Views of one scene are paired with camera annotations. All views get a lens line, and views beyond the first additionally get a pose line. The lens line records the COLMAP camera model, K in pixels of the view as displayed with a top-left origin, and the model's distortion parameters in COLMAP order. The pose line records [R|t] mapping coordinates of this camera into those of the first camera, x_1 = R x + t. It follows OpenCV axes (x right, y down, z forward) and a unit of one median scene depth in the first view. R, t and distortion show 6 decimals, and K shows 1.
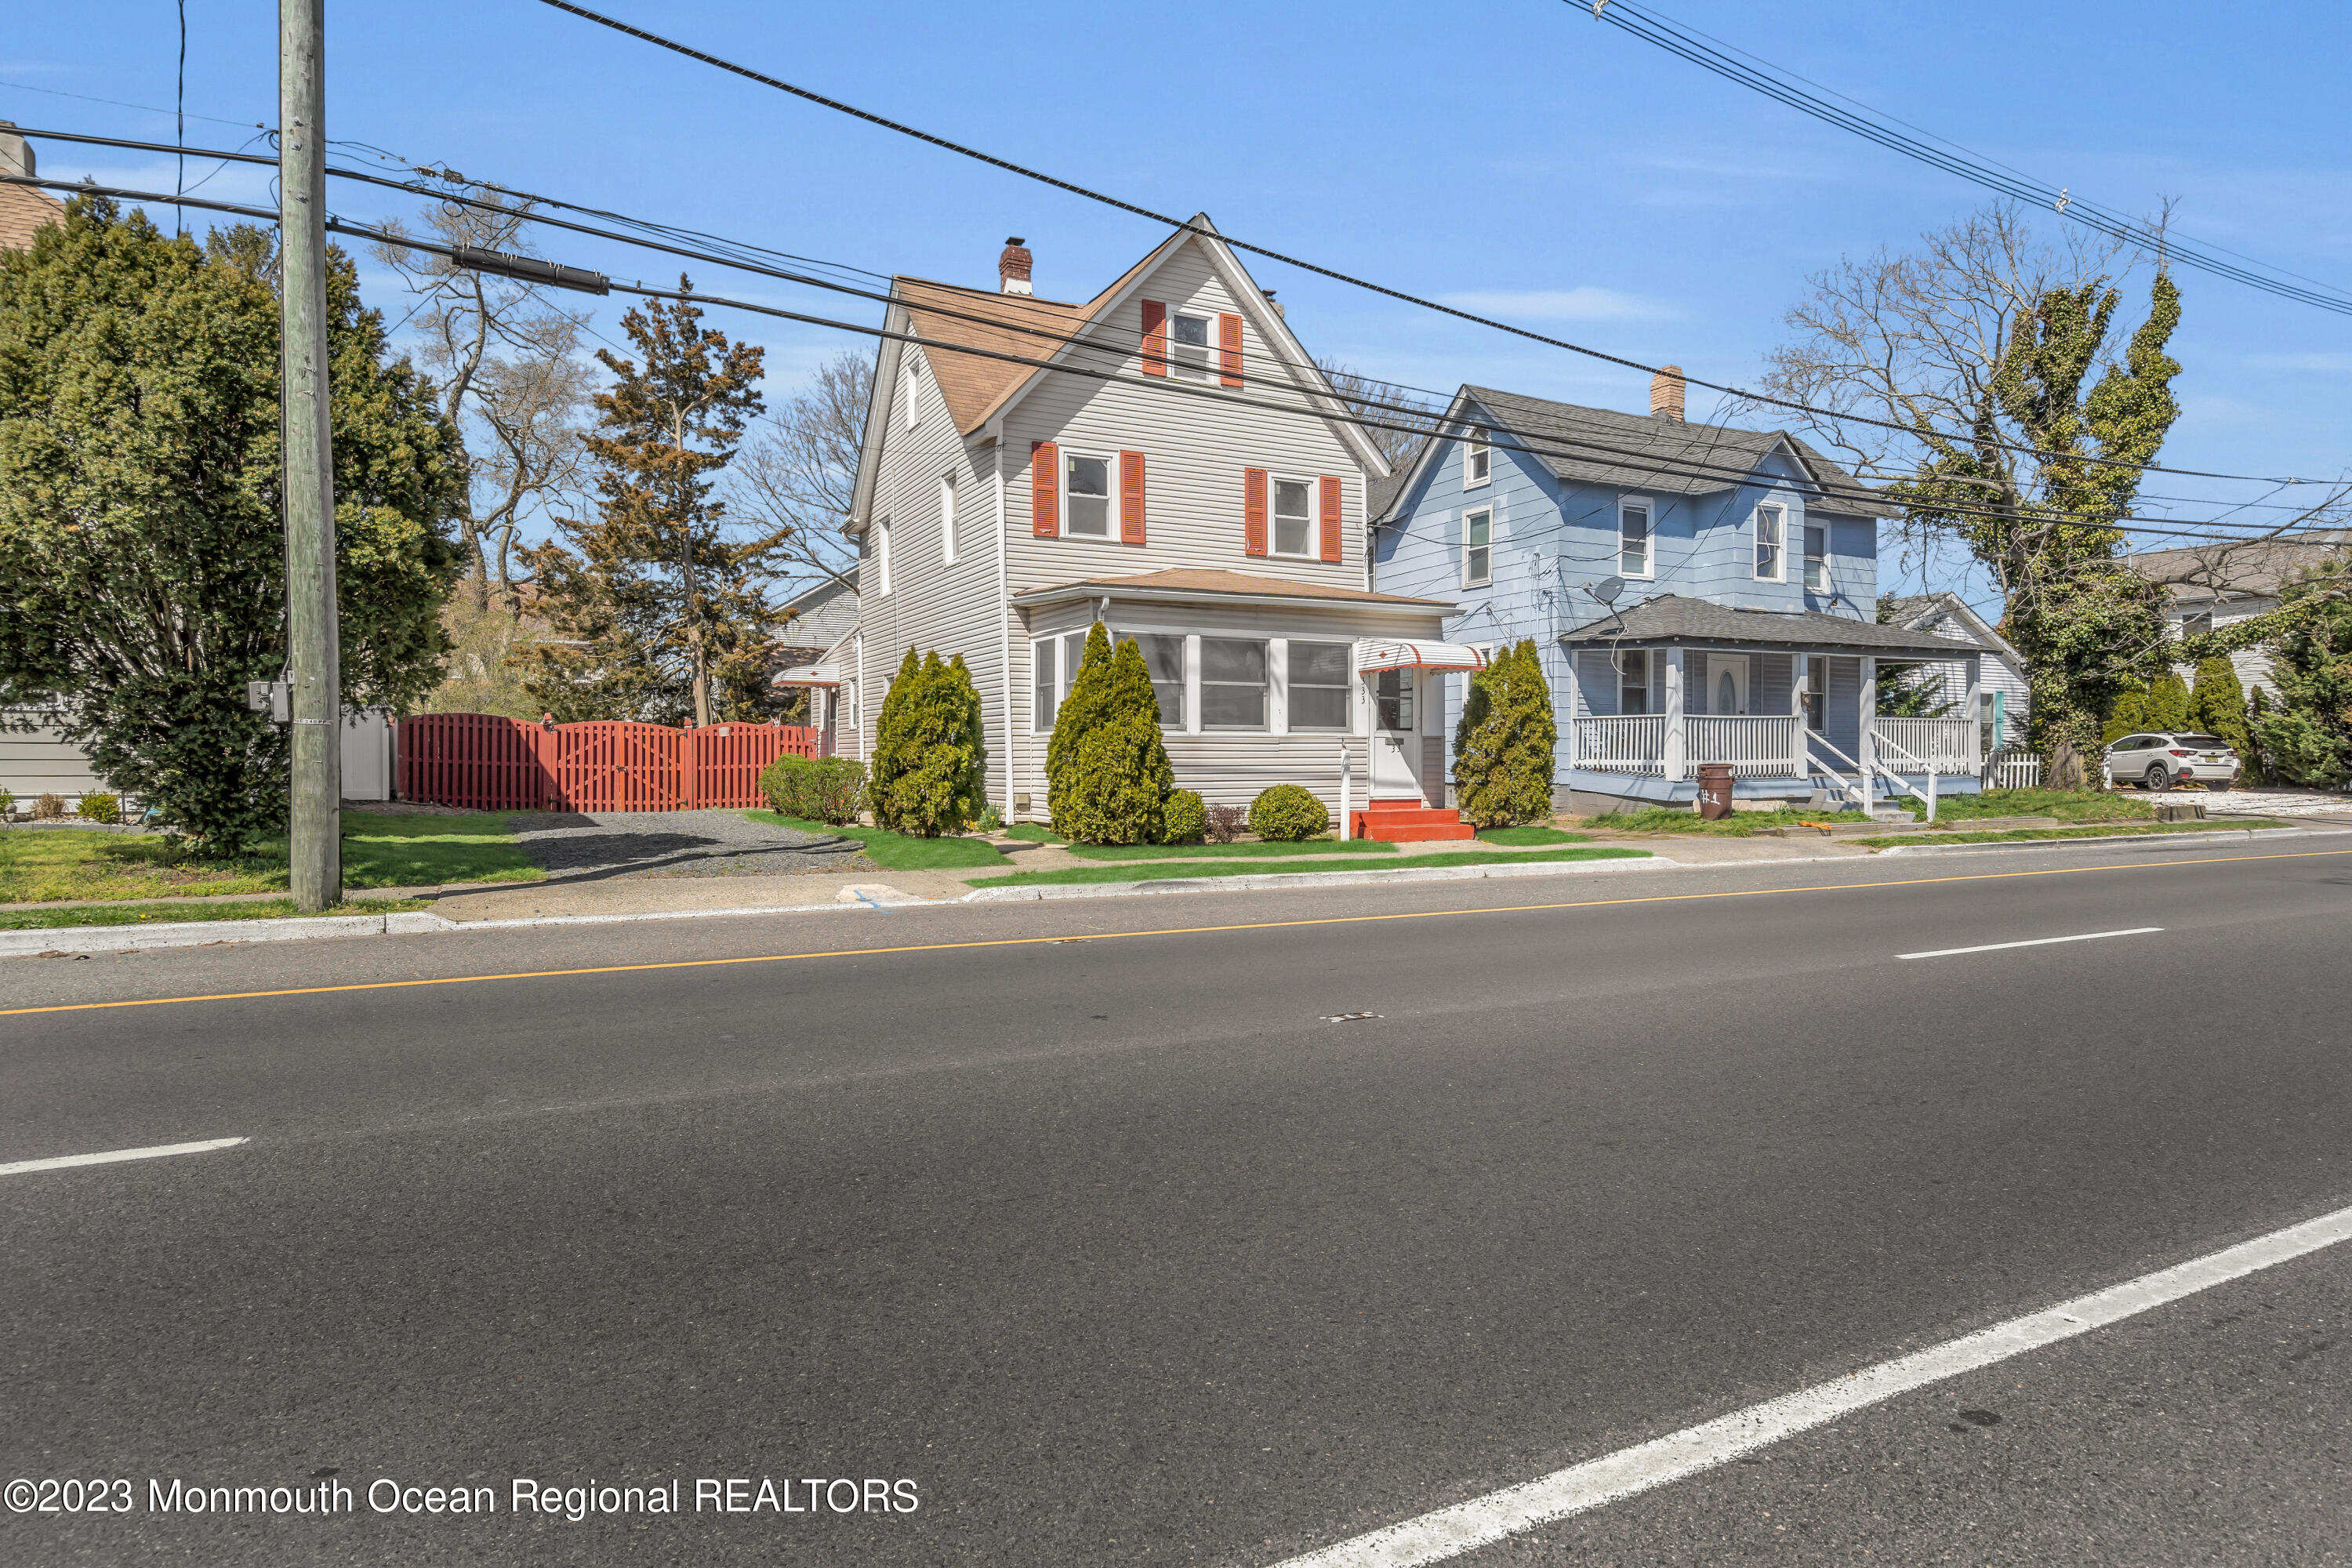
lens RADIAL K [[1435.1, 0, 1295.8], [0, 1435.1, 774.8], [0, 0, 1]] dist [-0.000238, 0.000903]
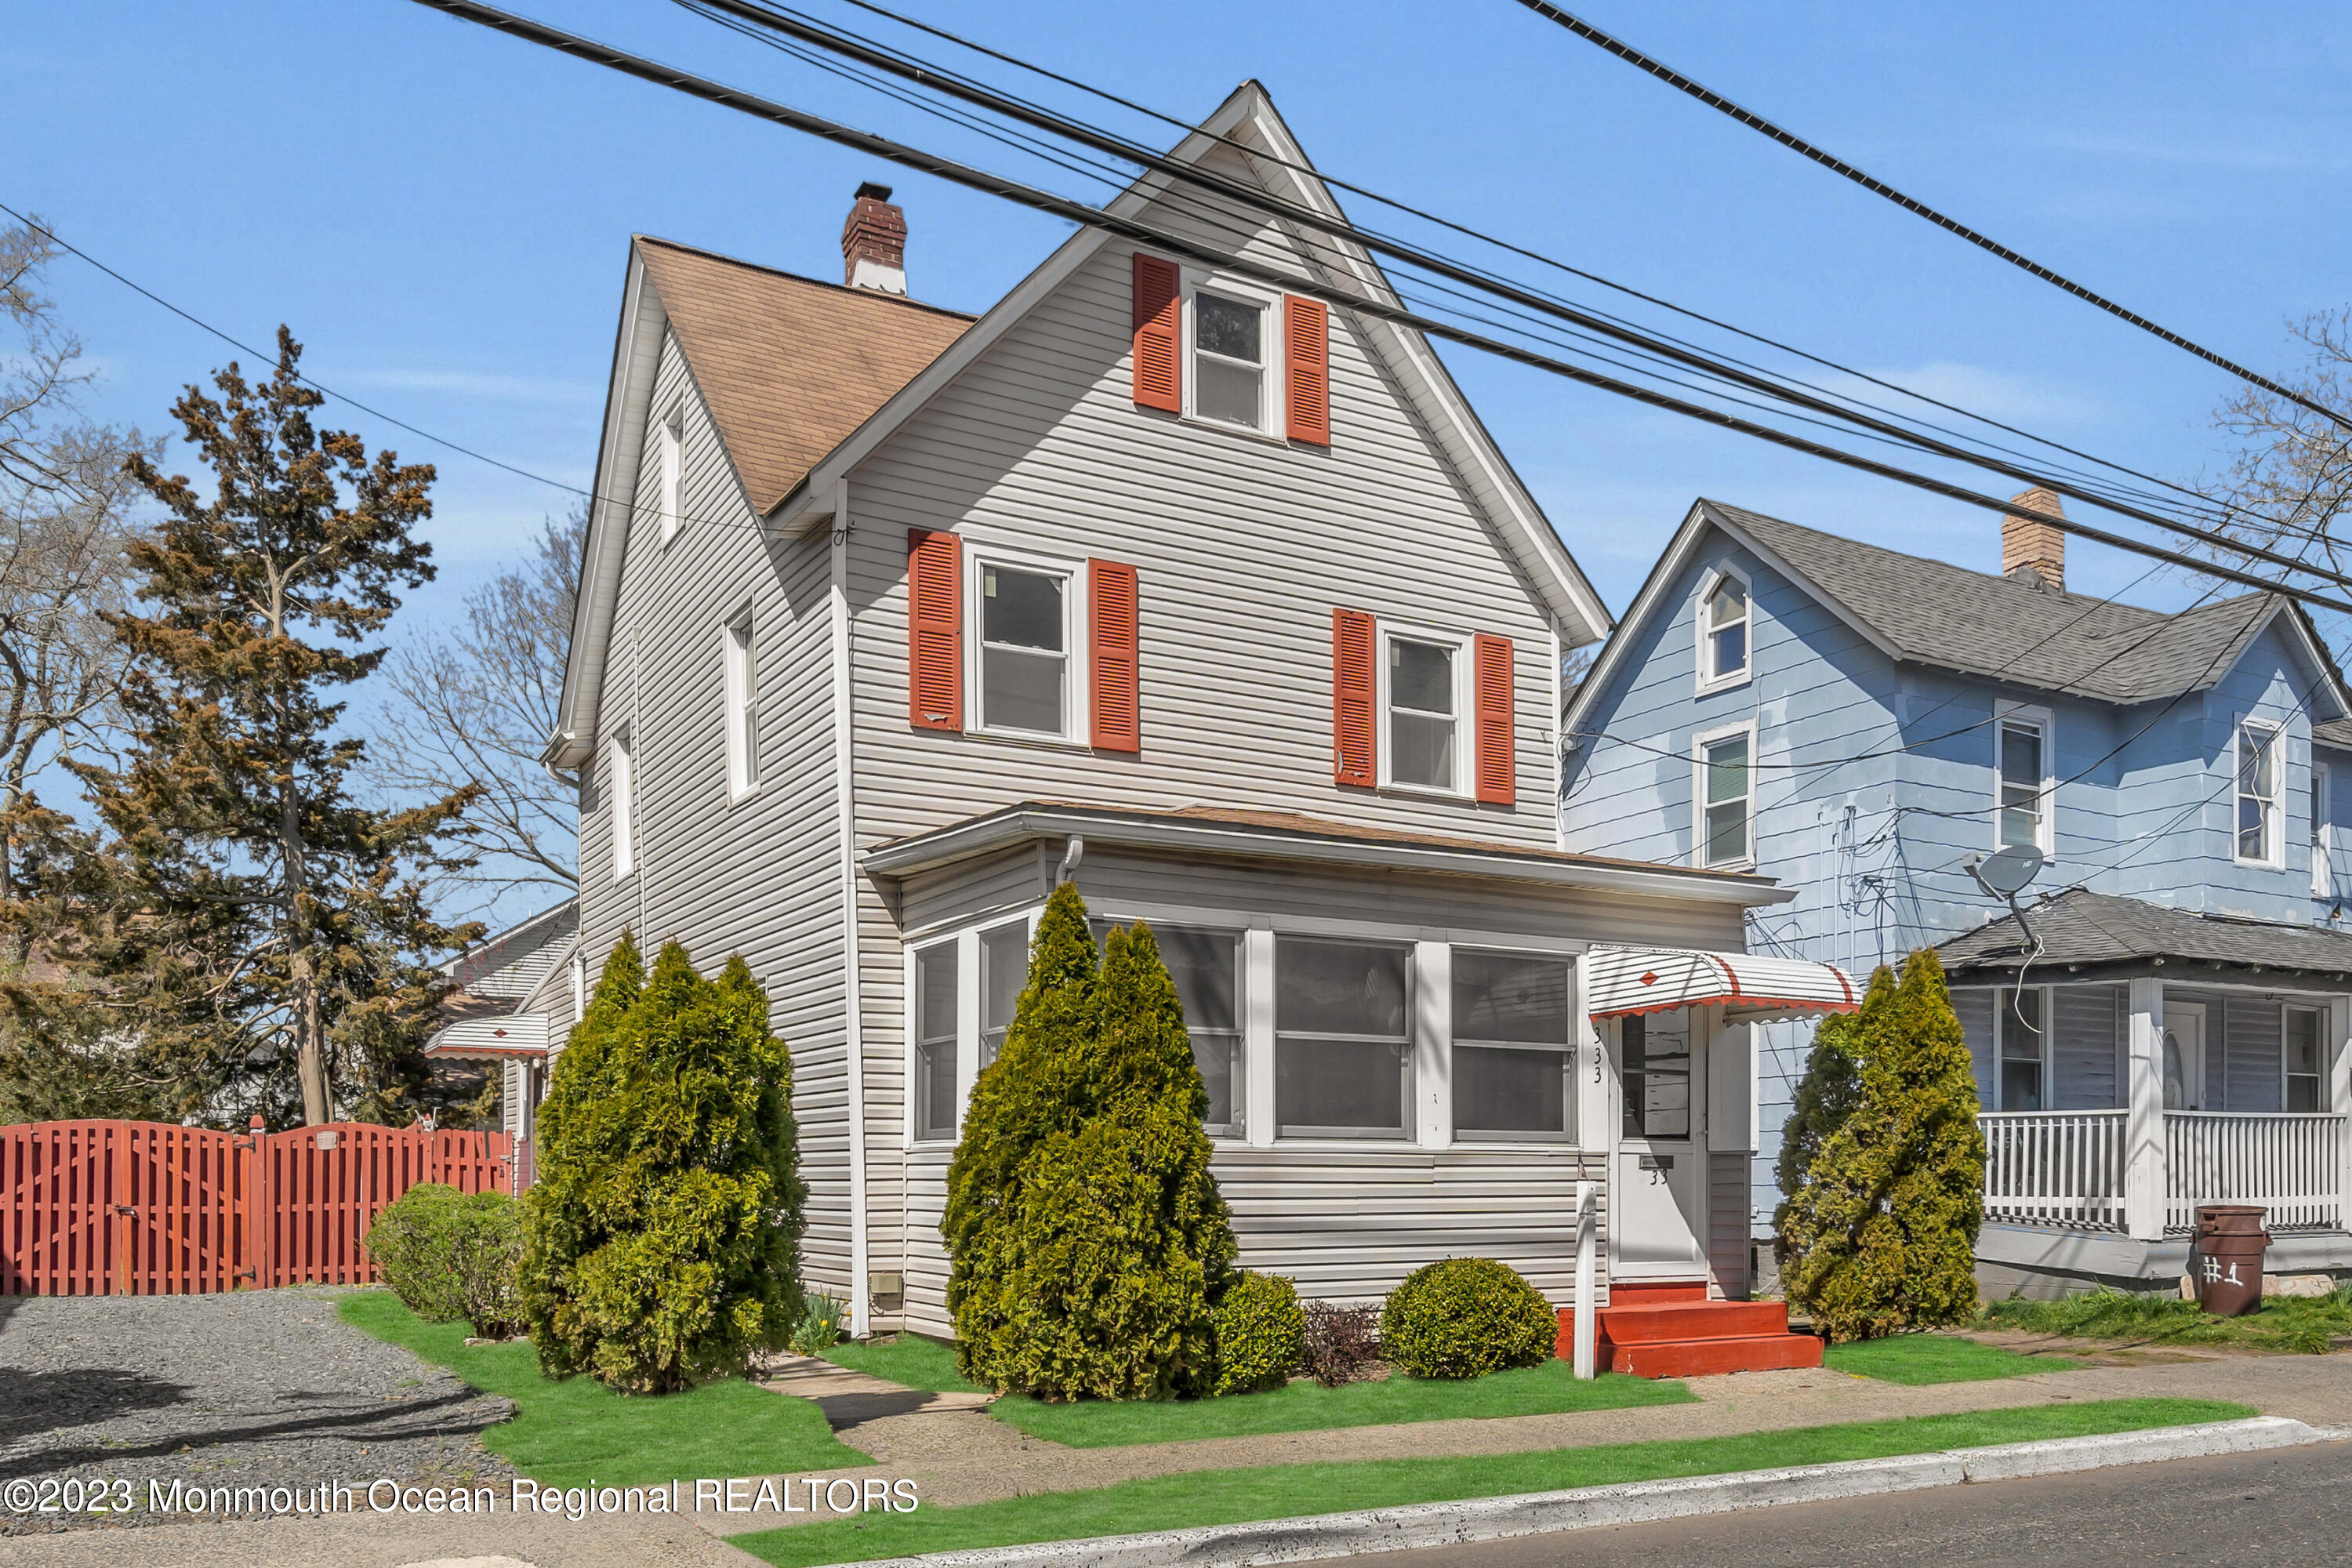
lens RADIAL K [[1806.2, 0, 1175.6], [0, 1806.2, 1196.3], [0, 0, 1]] dist [-0.014946, 0.004571]
pose [[0.999718, 0.002033, -0.023671, -0.073077], [-0.002047, 0.999998, -0.000565, -0.010388], [0.023669, 0.000614, 0.999720, 0.366832]]
